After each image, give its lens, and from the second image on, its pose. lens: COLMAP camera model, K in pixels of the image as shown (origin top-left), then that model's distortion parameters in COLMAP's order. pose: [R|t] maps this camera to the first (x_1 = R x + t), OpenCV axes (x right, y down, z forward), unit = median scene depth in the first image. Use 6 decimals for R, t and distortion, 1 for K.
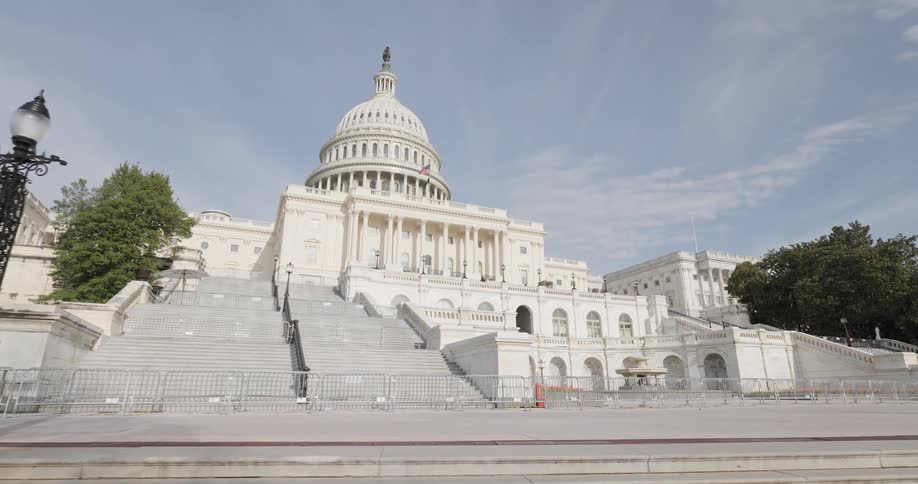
lens RADIAL K [[492.5, 0, 460.8], [0, 492.5, 245.8], [0, 0, 1]] dist [-0.014232, 0.001914]
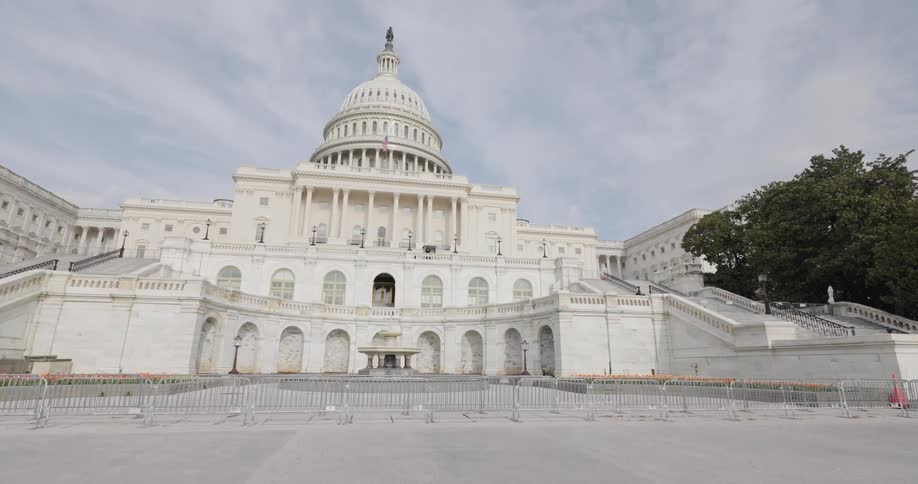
lens RADIAL K [[463.3, 0, 456.5], [0, 463.3, 241.0], [0, 0, 1]] dist [-0.004323, -0.001795]
pose [[0.977584, -0.049497, -0.204646, 0.275008], [0.056106, 0.998070, 0.026614, 0.031263], [0.202933, -0.037500, 0.978474, 0.137816]]
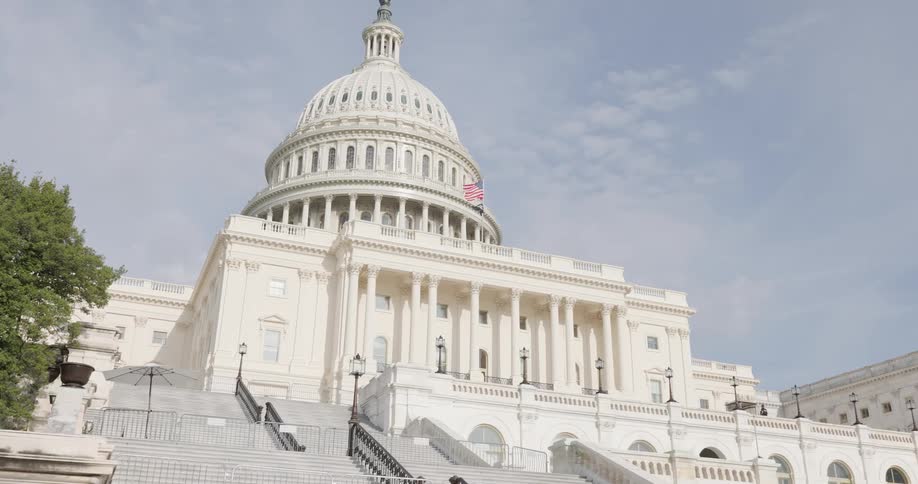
lens RADIAL K [[879.2, 0, 464.3], [0, 879.2, 241.9], [0, 0, 1]] dist [-0.013123, 0.000000]
pose [[0.999878, 0.010699, -0.011379, -0.078601], [-0.011850, 0.994251, -0.106419, 0.004935], [0.010175, 0.106541, 0.994256, 0.039348]]
